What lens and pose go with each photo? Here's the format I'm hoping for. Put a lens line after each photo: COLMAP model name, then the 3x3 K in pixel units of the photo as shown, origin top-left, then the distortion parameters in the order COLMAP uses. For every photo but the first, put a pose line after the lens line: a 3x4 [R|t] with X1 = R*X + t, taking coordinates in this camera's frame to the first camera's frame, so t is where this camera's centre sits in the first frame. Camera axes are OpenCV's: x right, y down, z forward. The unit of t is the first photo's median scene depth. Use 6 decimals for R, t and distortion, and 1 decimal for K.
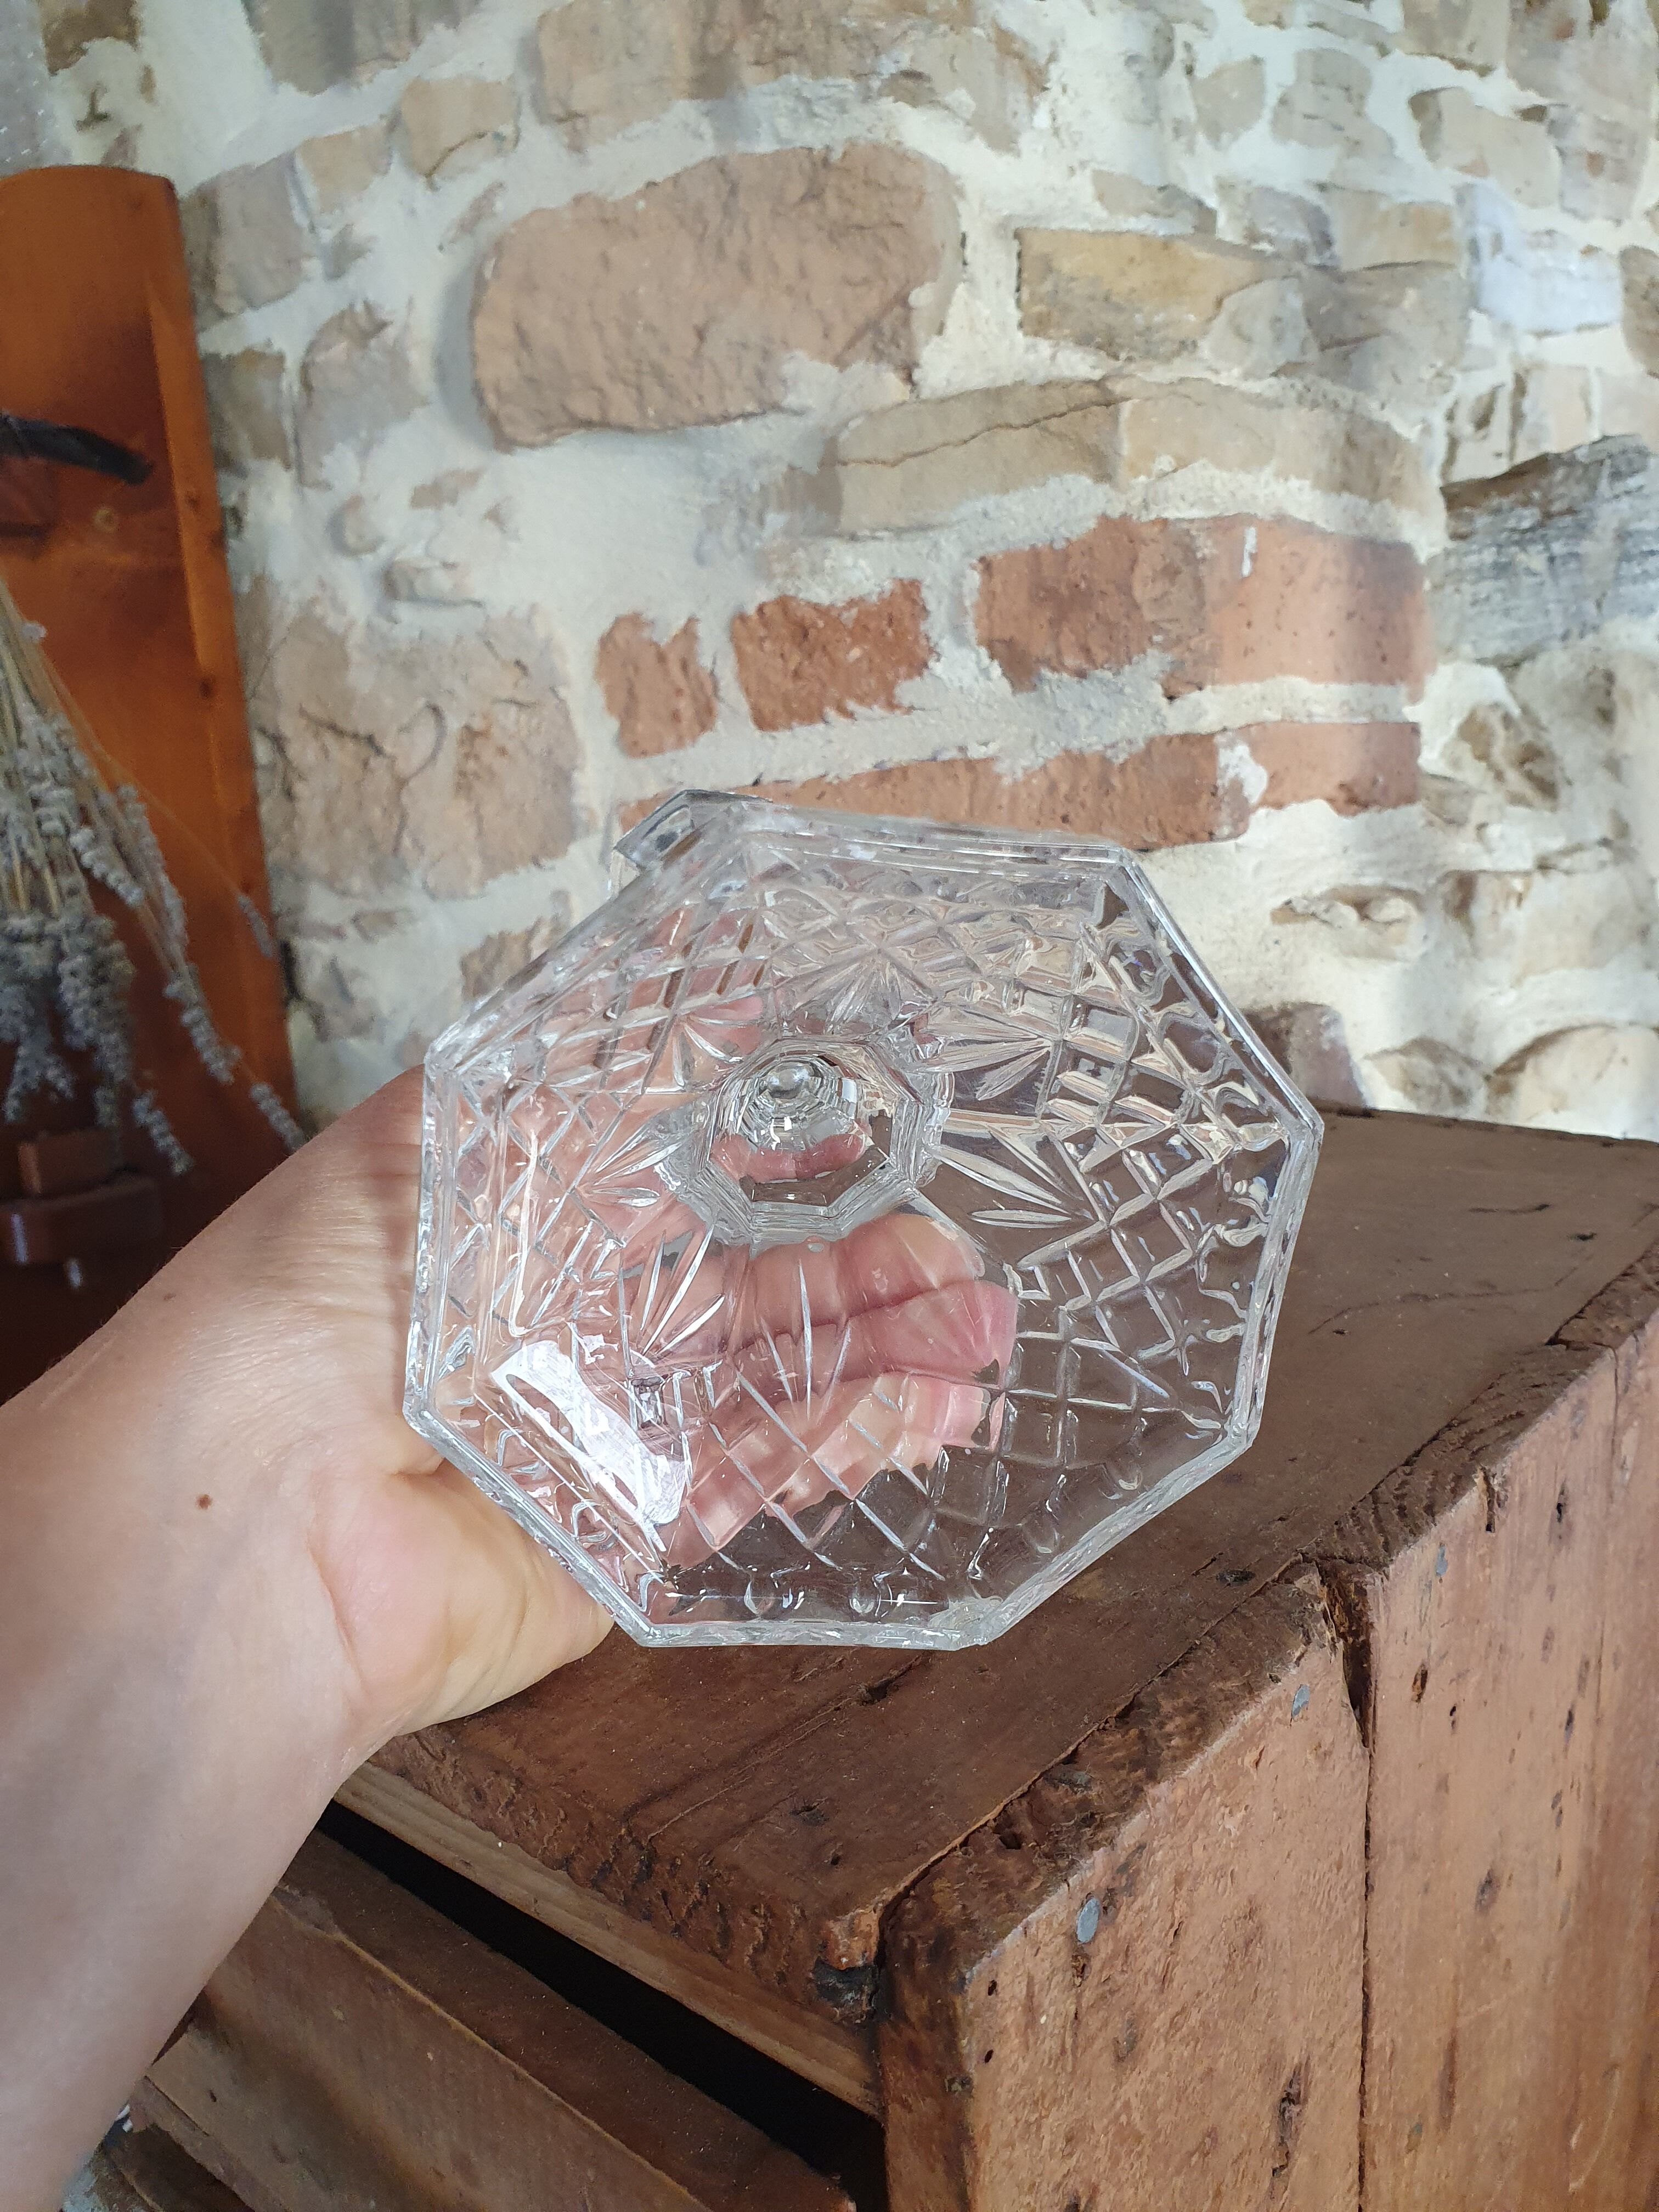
lens RADIAL K [[1674.6, 0, 825.9], [0, 1674.6, 1073.0], [0, 0, 1]] dist [-0.056477, 0.097931]
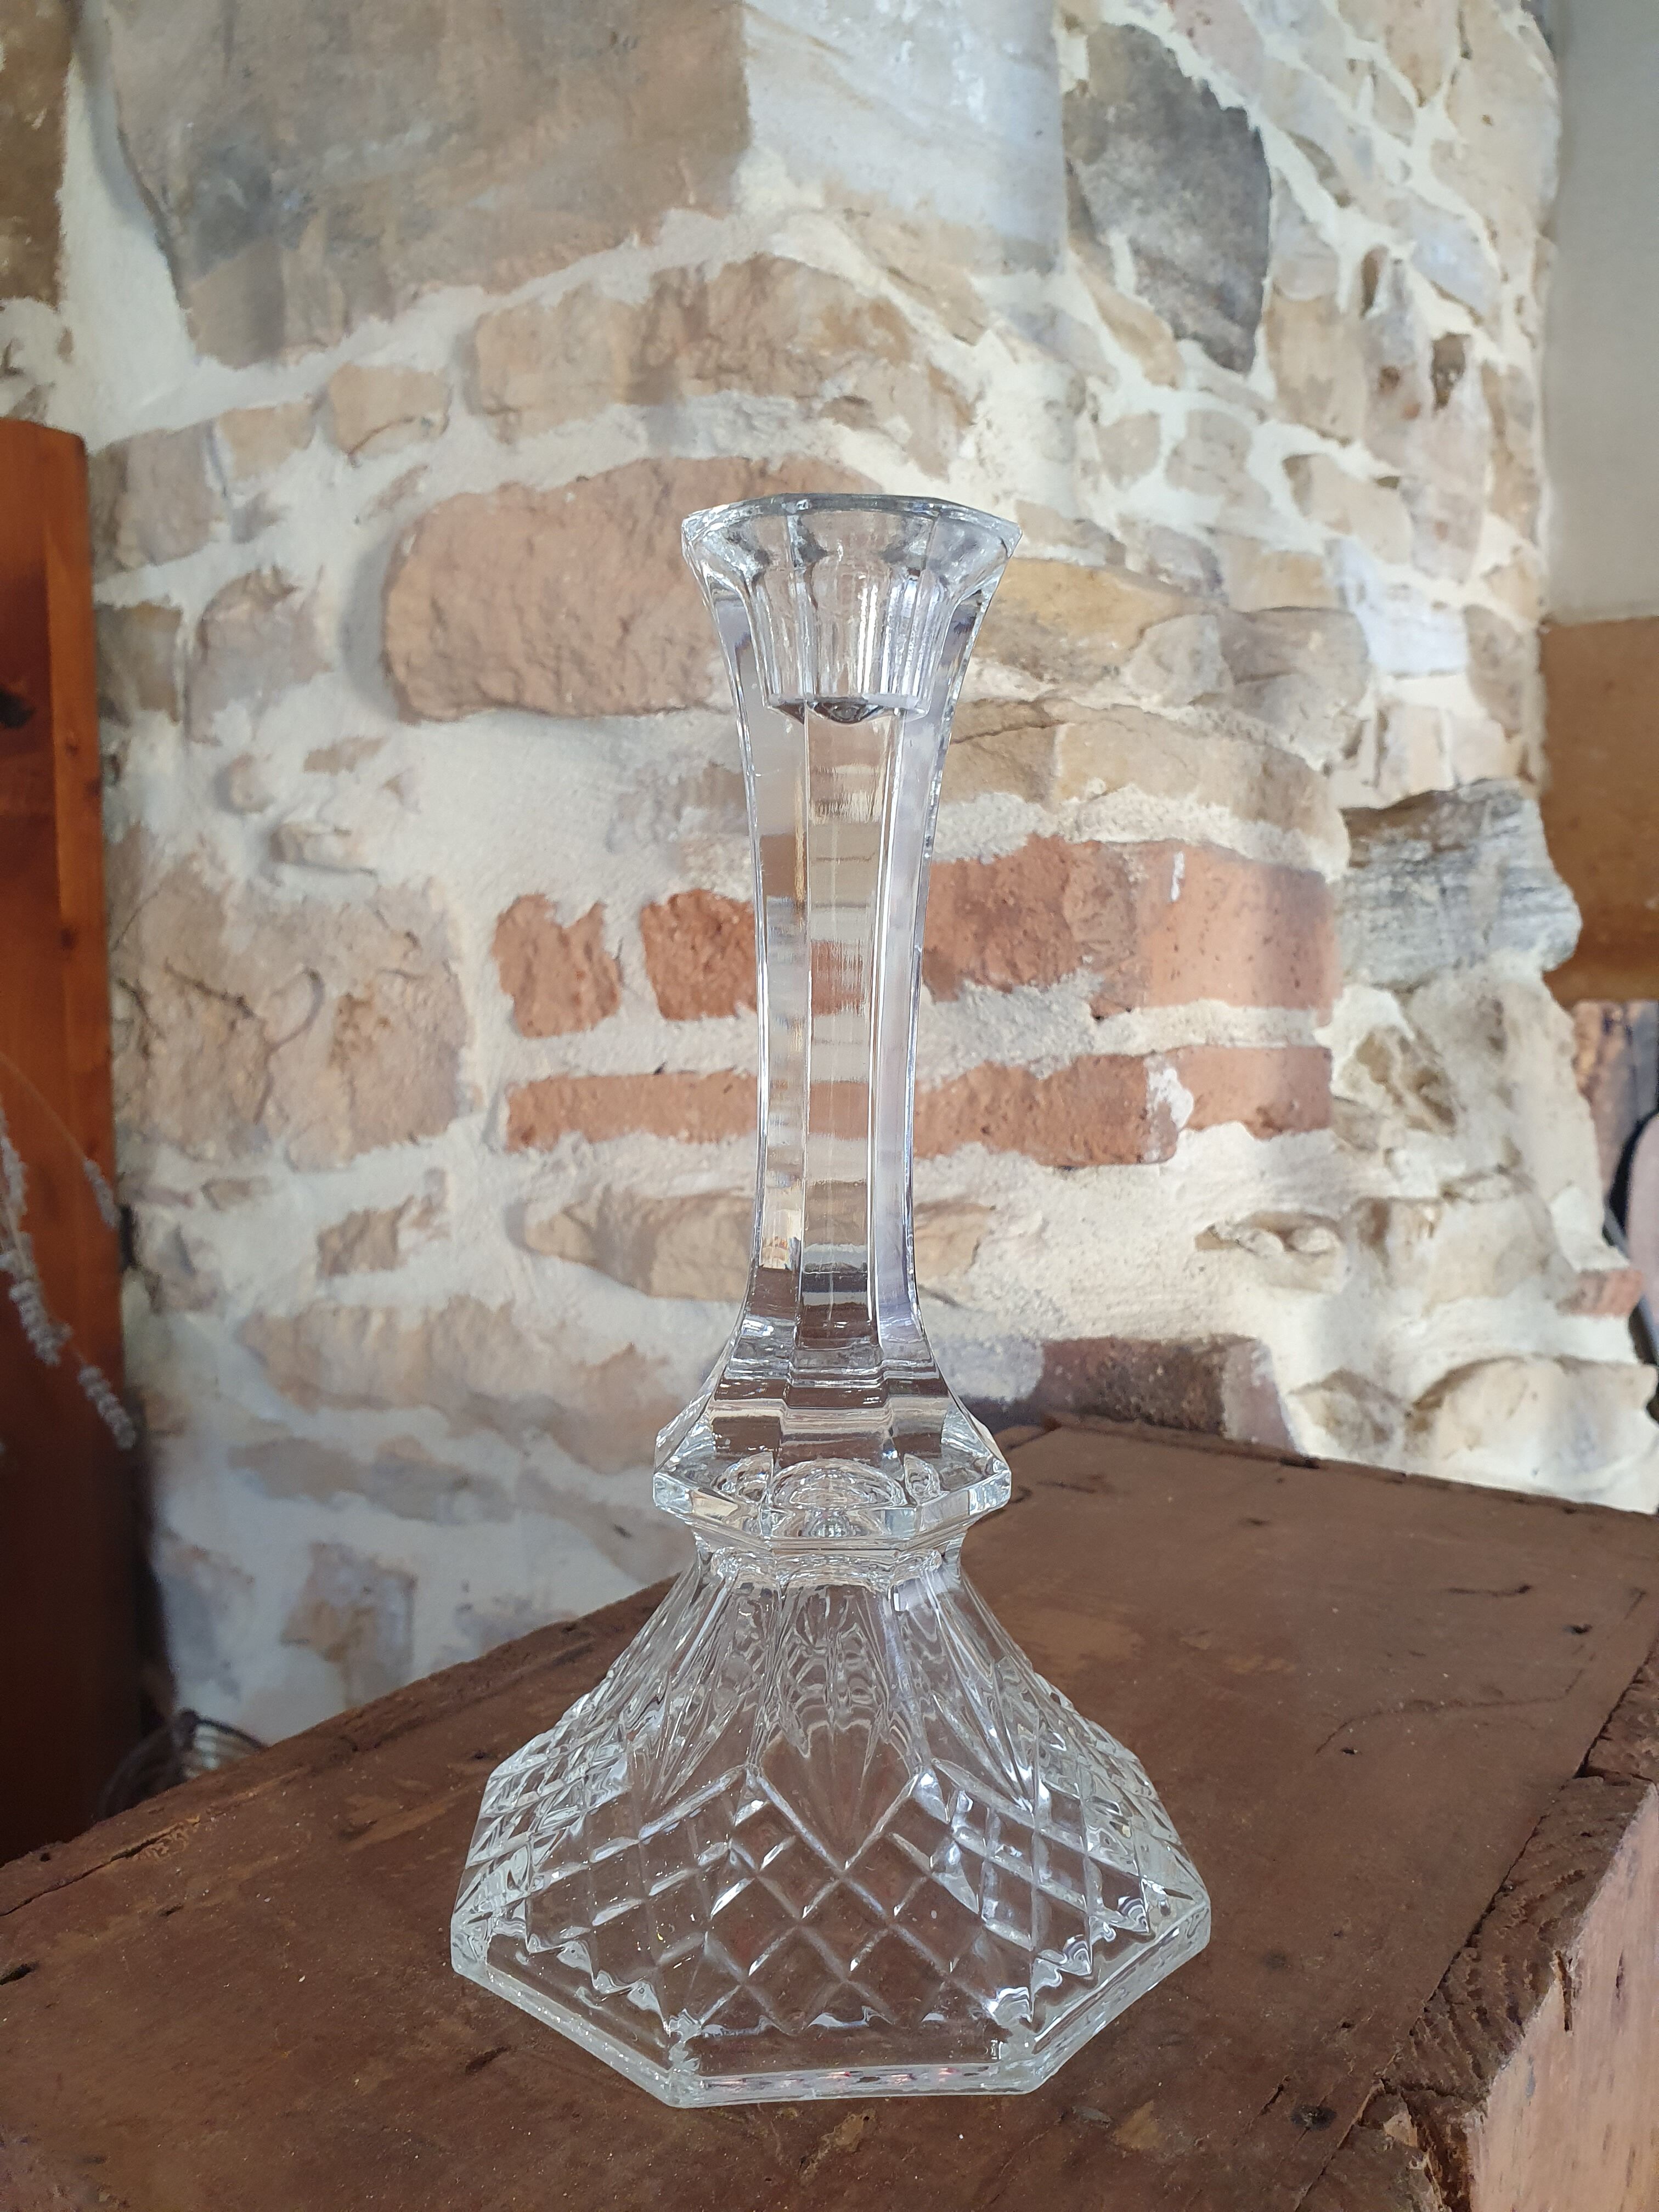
lens RADIAL K [[1677.0, 0, 817.0], [0, 1677.0, 1099.9], [0, 0, 1]] dist [-0.005930, 0.012074]
pose [[0.995148, 0.046834, 0.086526, -0.032511], [-0.034156, 0.989194, -0.142580, -0.024264], [-0.092268, 0.138933, 0.985994, 0.040400]]
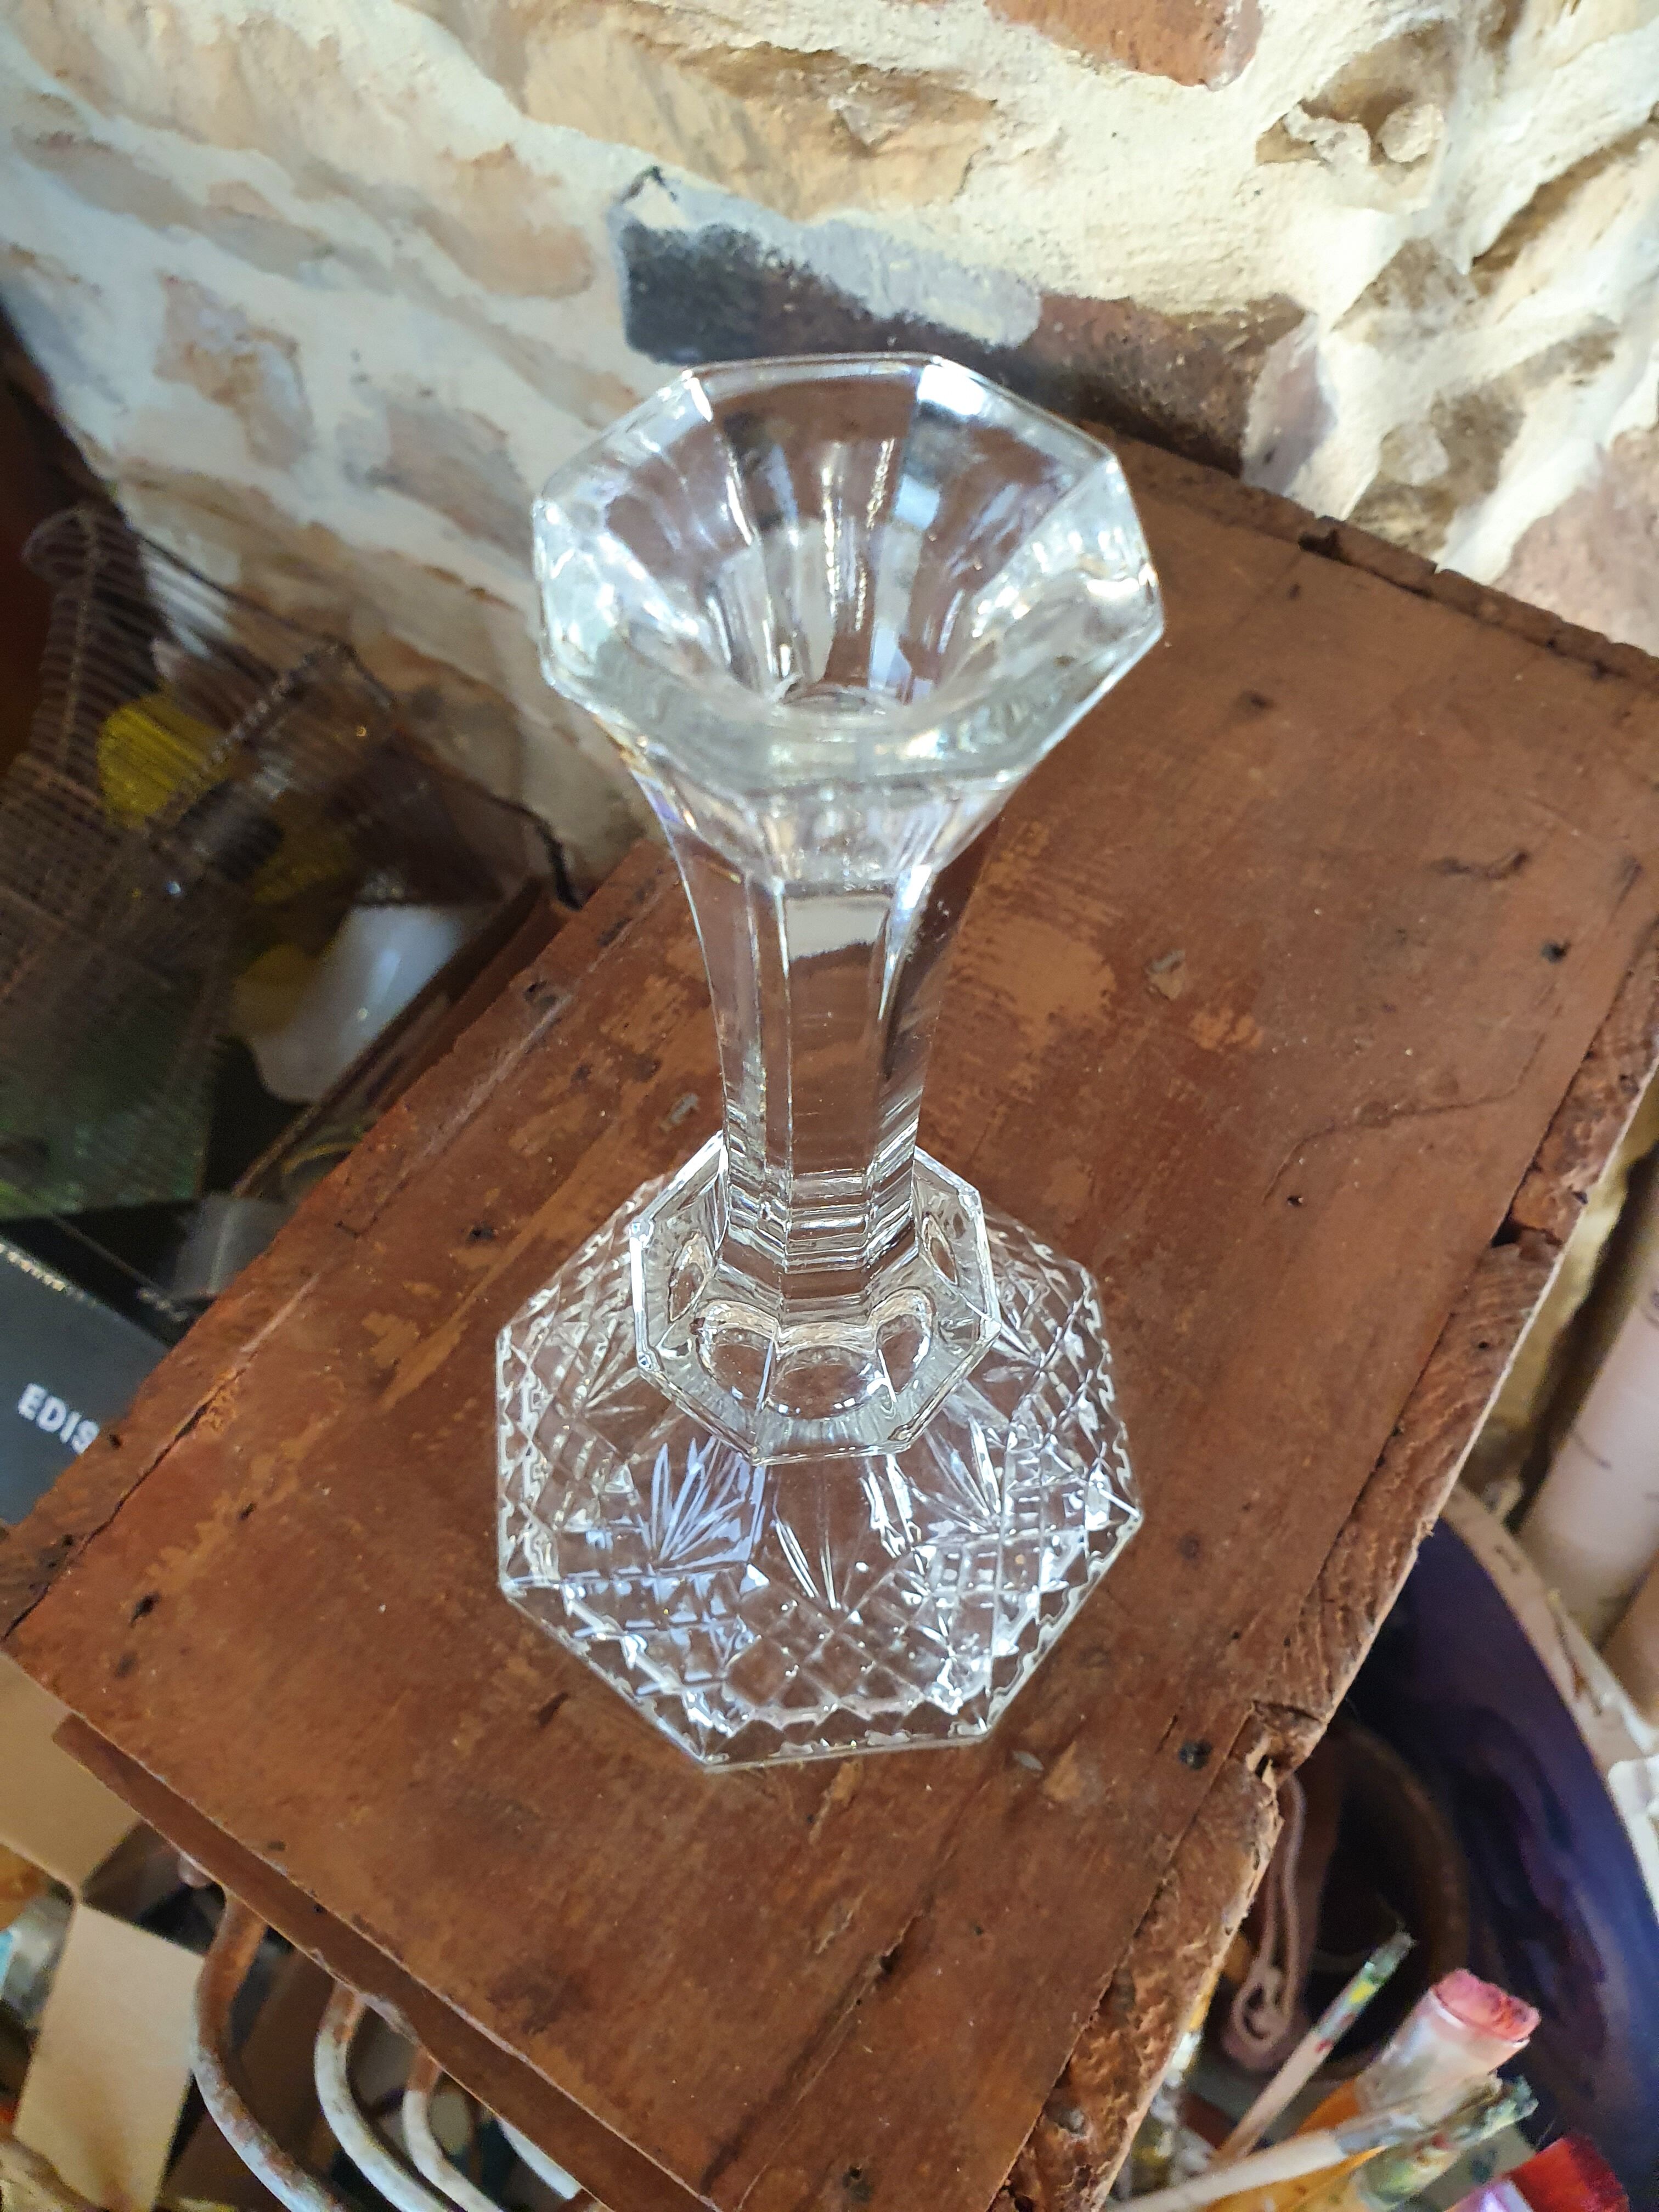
lens RADIAL K [[1699.0, 0, 818.6], [0, 1699.0, 1060.9], [0, 0, 1]] dist [-0.013293, -0.007586]
pose [[0.990295, -0.075648, 0.116591, -0.031737], [-0.028444, 0.710823, 0.702796, -0.264592], [-0.136041, -0.699291, 0.701773, 0.188248]]
